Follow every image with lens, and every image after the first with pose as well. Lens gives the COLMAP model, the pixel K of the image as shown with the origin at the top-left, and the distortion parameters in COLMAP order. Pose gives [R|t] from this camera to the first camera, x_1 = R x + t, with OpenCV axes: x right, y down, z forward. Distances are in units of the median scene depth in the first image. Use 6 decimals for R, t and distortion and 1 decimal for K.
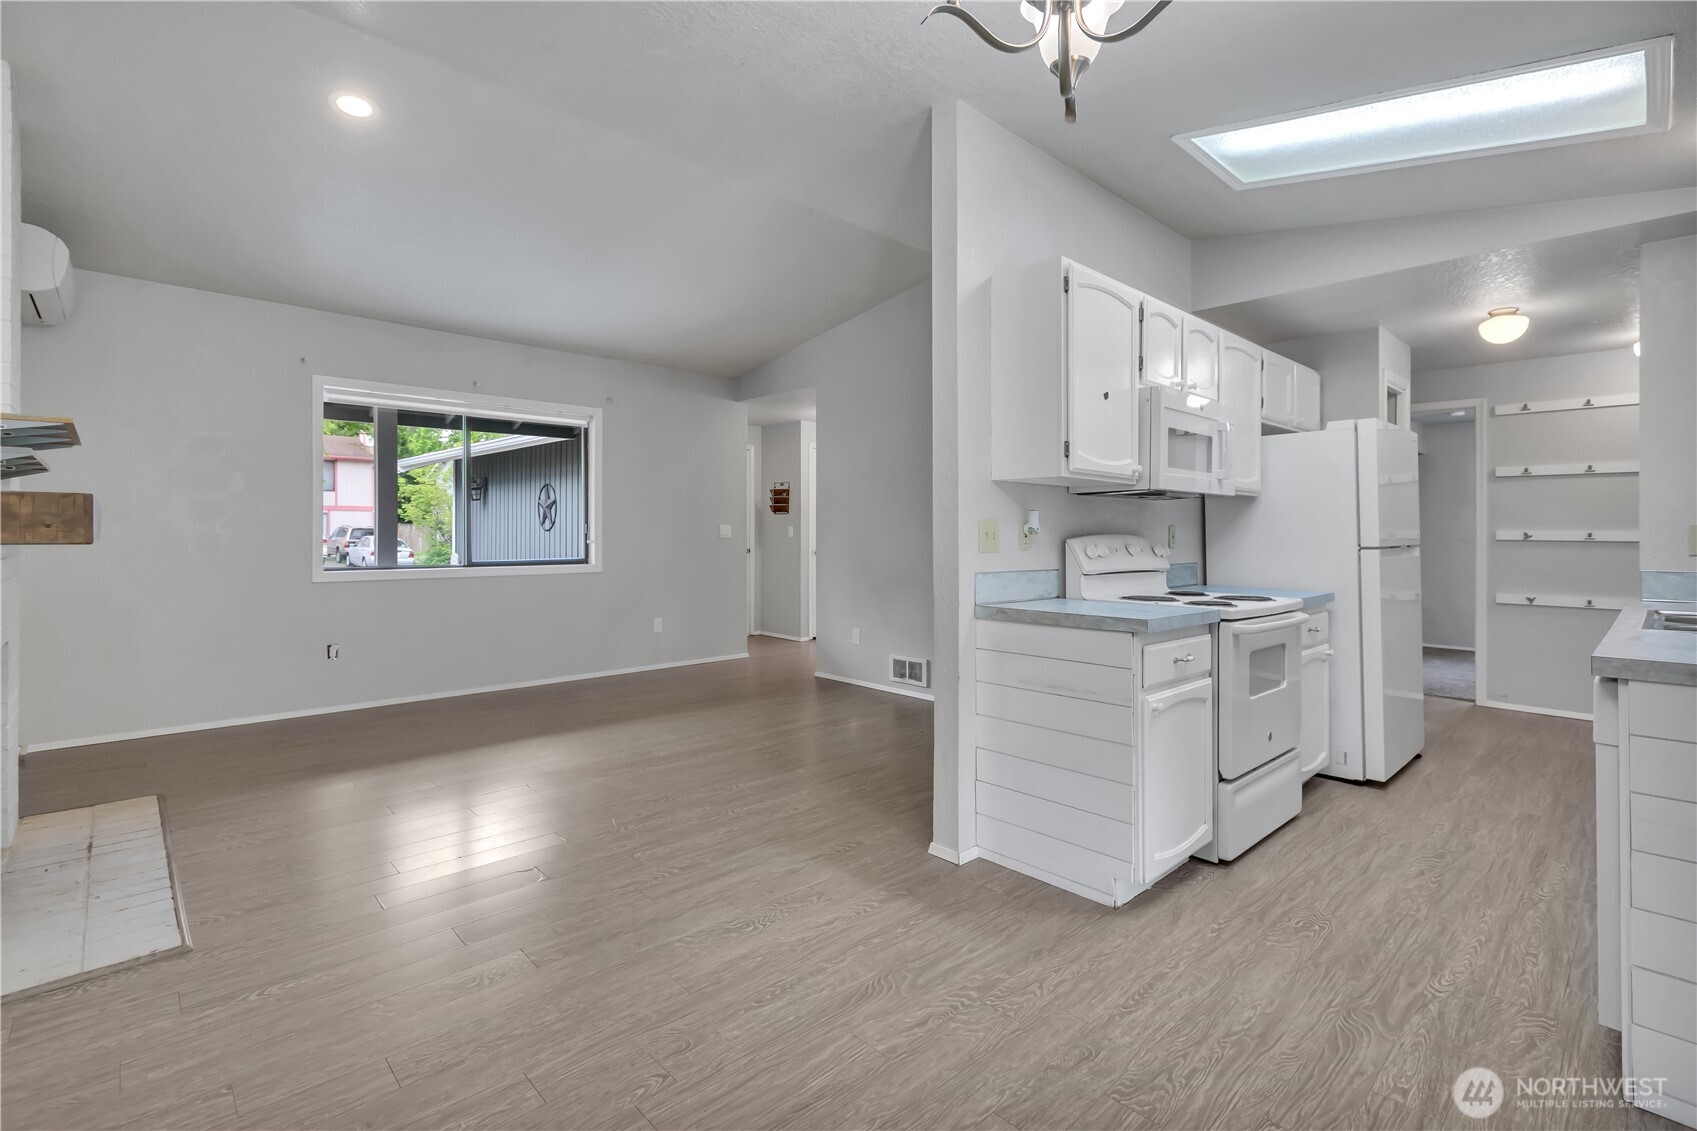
lens RADIAL K [[787.4, 0, 853.2], [0, 787.4, 515.5], [0, 0, 1]] dist [0.002041, 0.000250]
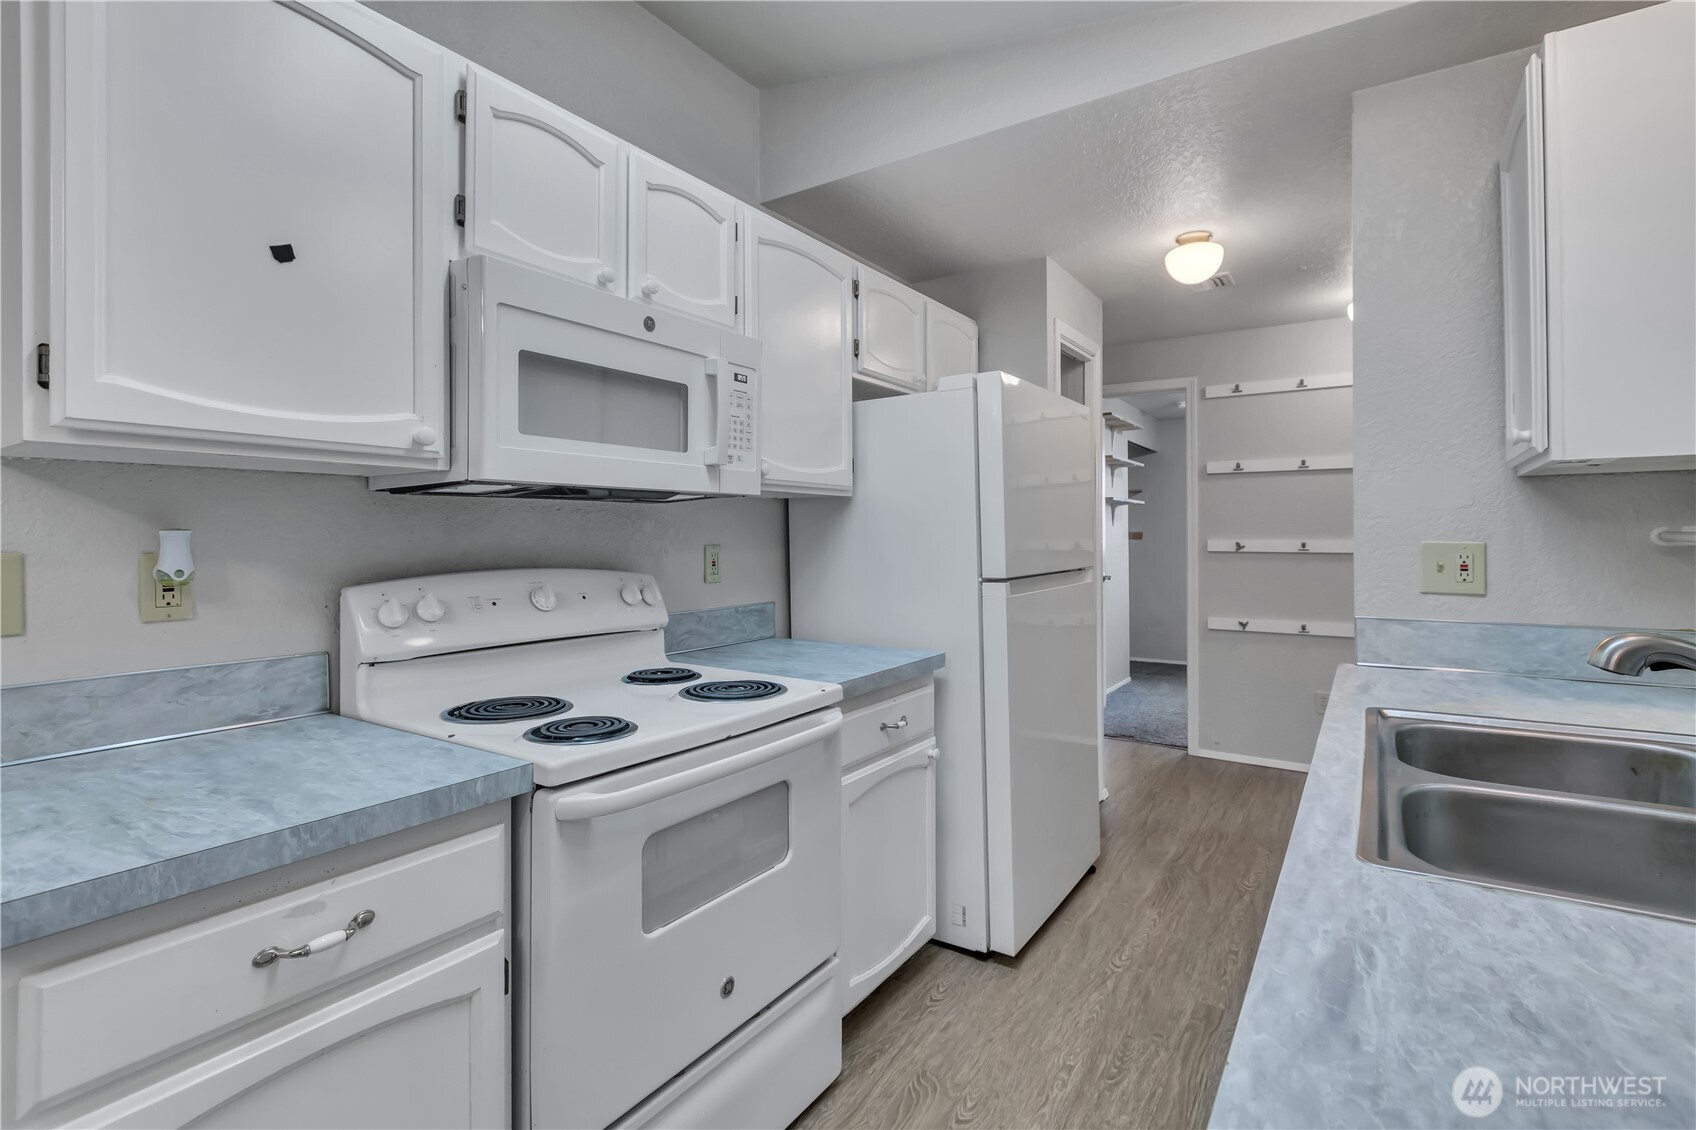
lens RADIAL K [[789.7, 0, 864.0], [0, 789.7, 522.5], [0, 0, 1]] dist [0.000234, -0.000641]
pose [[0.974005, -0.007260, 0.226412, 0.402794], [0.006154, 0.999965, 0.005589, -0.008003], [-0.226445, -0.004051, 0.974016, 0.404338]]
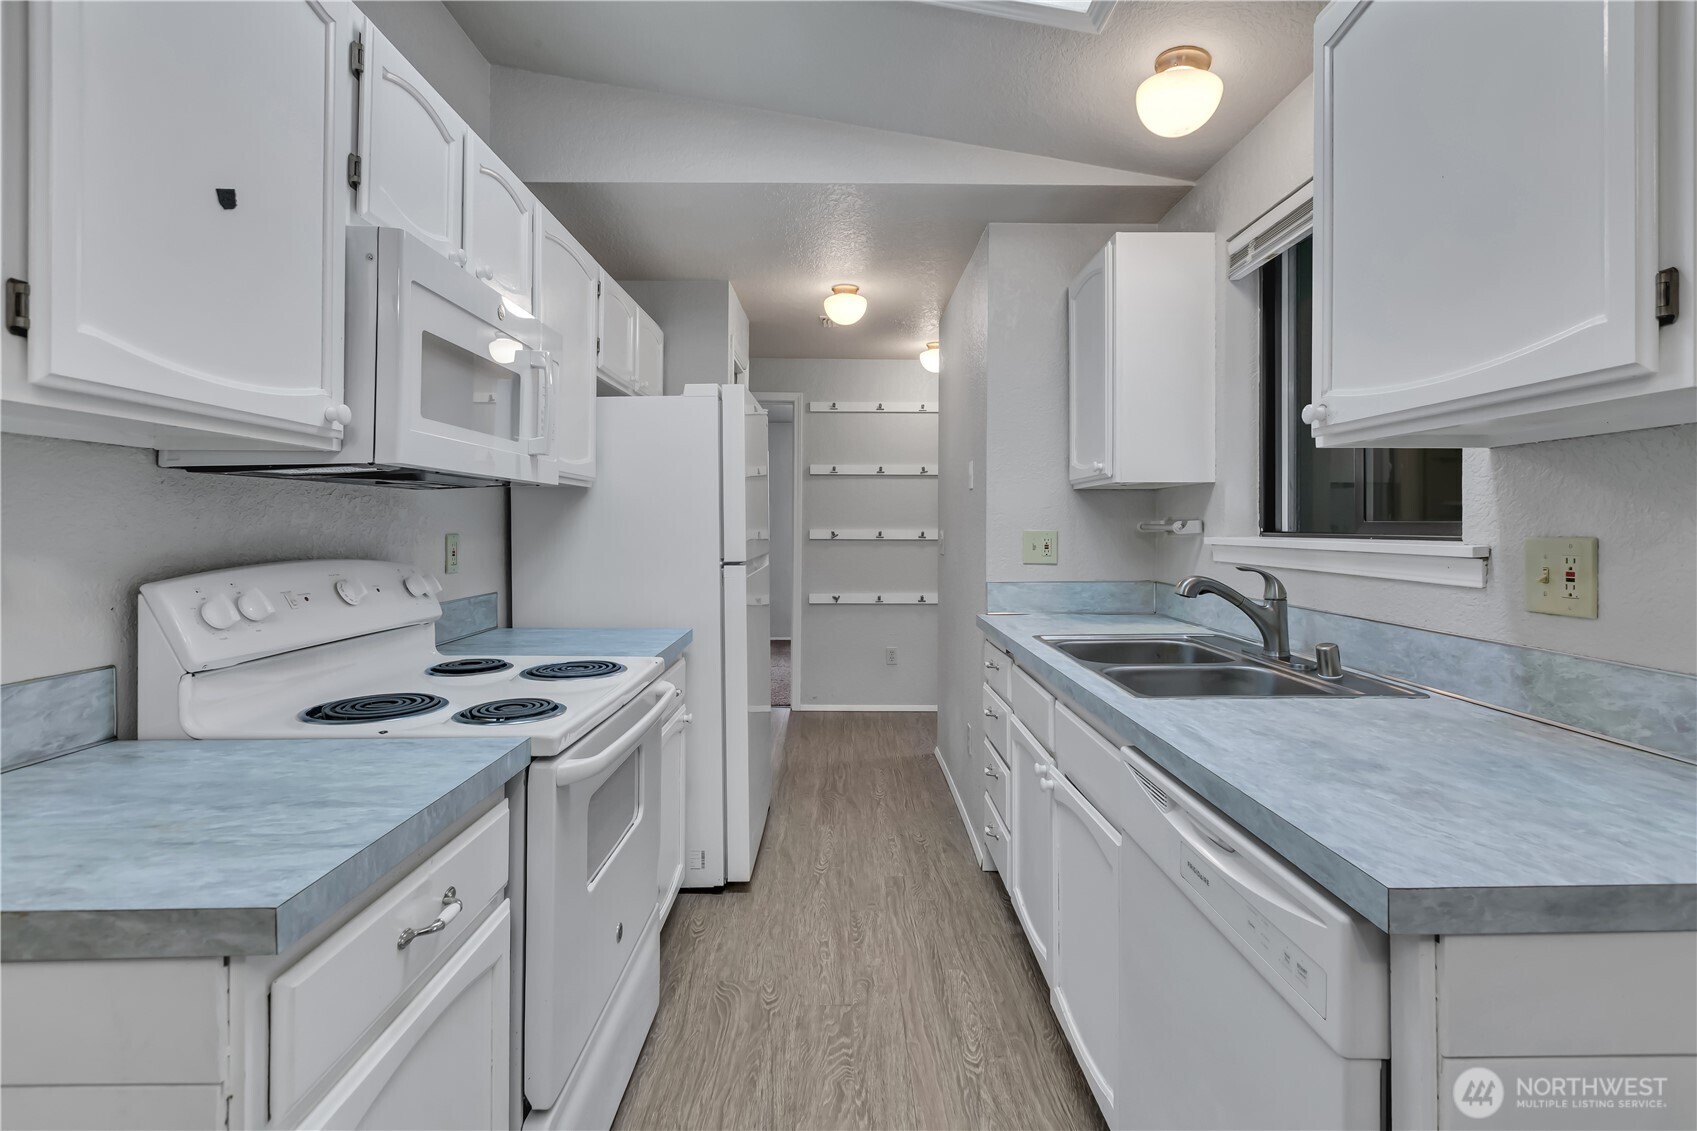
lens RADIAL K [[787.4, 0, 853.2], [0, 787.4, 515.5], [0, 0, 1]] dist [0.002041, 0.000250]
pose [[0.682597, 0.002033, 0.730792, 0.194505], [-0.010938, 0.999913, 0.007436, -0.008880], [-0.730713, -0.013069, 0.682559, 0.414784]]
